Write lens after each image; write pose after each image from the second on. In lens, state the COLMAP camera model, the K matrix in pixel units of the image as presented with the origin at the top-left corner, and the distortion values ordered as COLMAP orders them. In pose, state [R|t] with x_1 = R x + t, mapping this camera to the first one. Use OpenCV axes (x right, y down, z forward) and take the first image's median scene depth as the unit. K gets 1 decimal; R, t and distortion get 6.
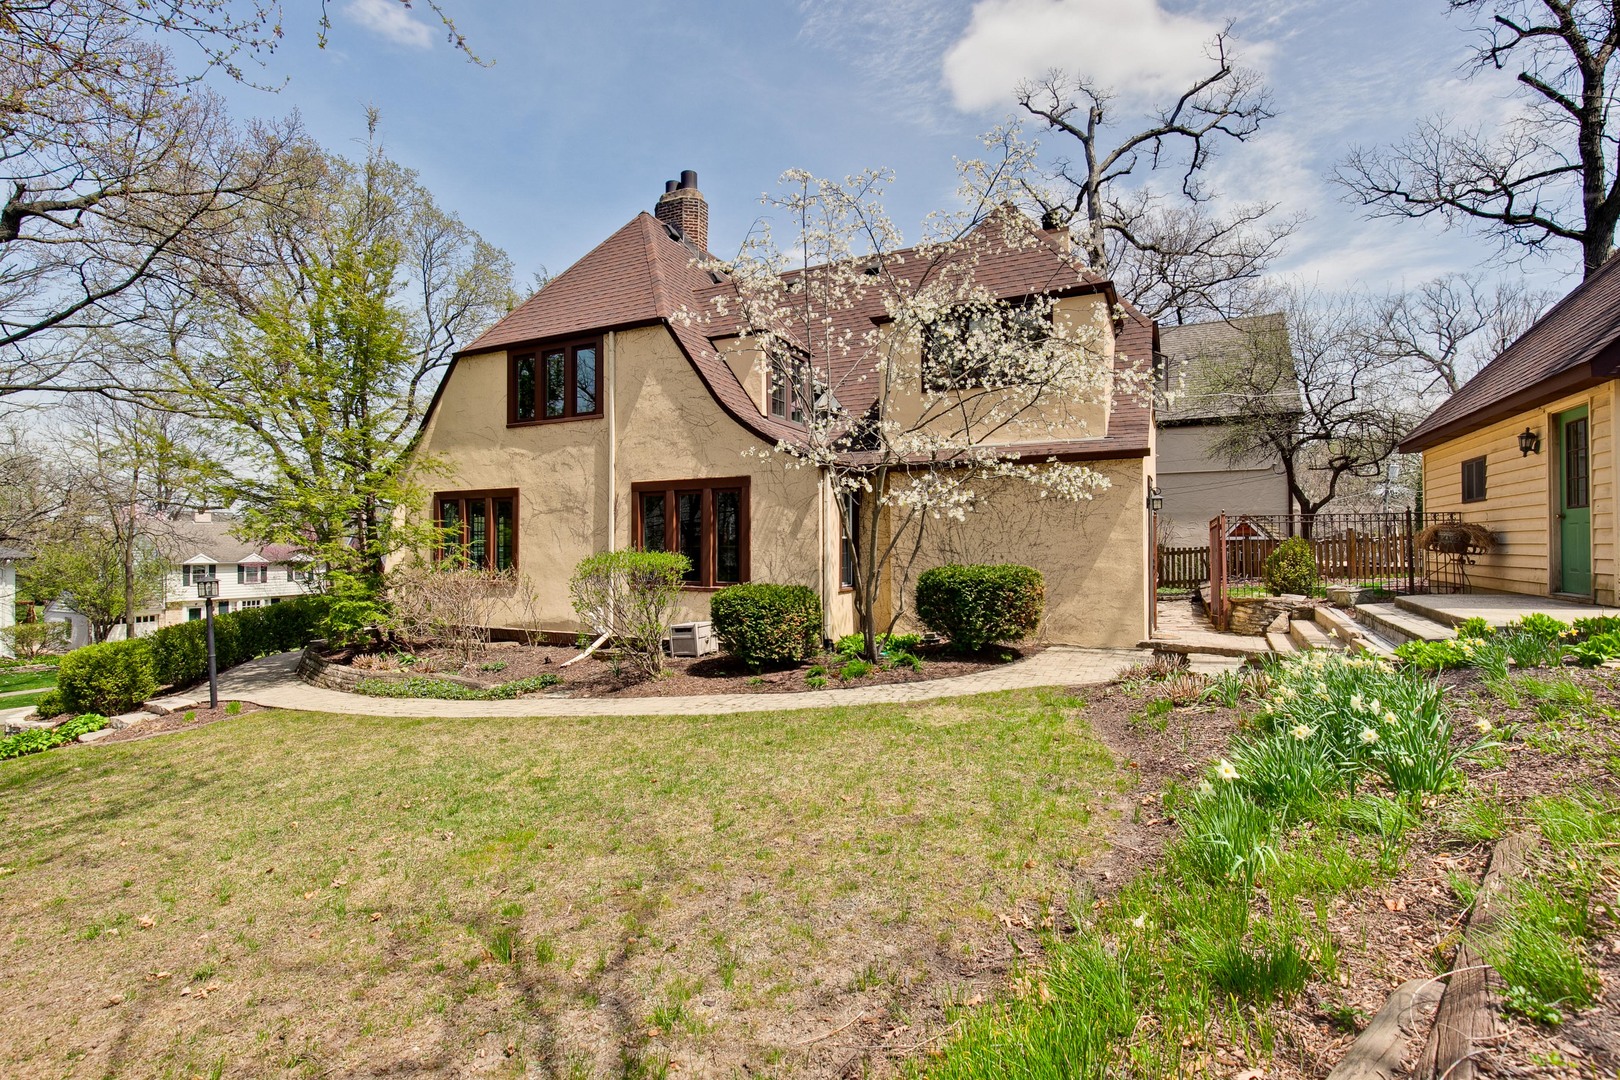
lens RADIAL K [[749.9, 0, 808.5], [0, 749.9, 541.3], [0, 0, 1]] dist [-0.002210, 0.000627]
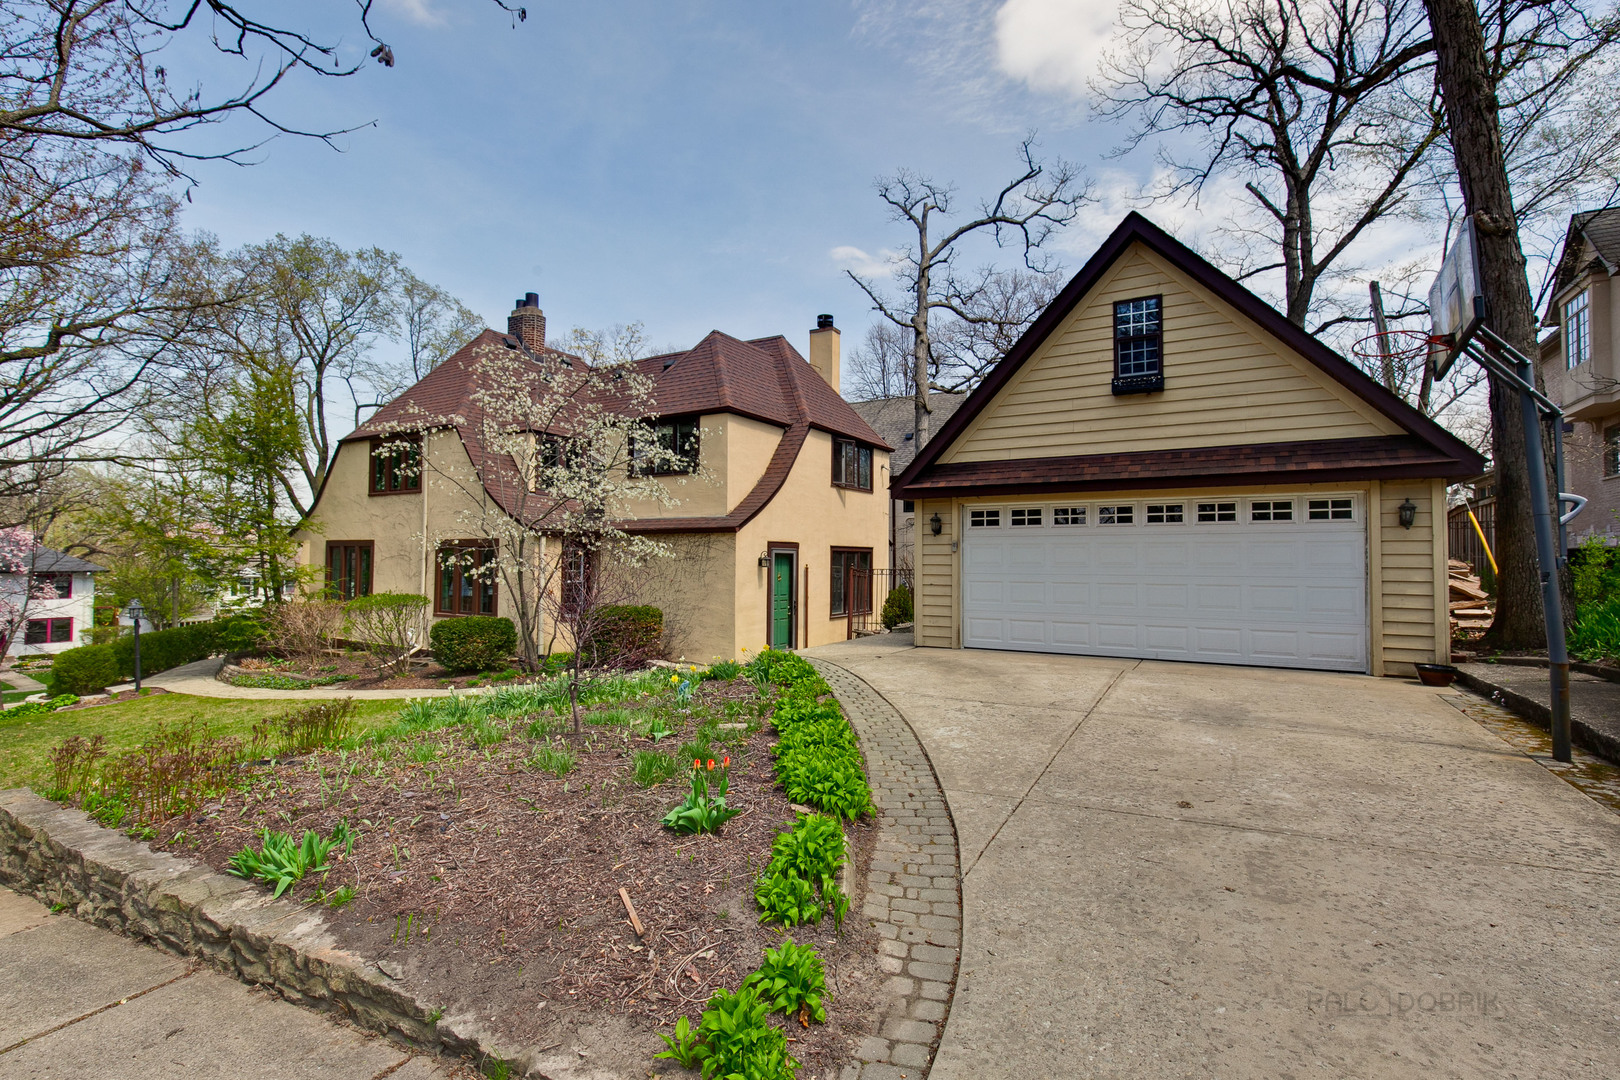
lens RADIAL K [[749.9, 0, 810.4], [0, 749.9, 539.0], [0, 0, 1]] dist [-0.002210, 0.000627]
pose [[0.996934, 0.007394, -0.077897, 0.431137], [-0.008664, 0.999835, -0.015969, -0.047374], [0.077766, 0.016595, 0.996834, -0.260796]]
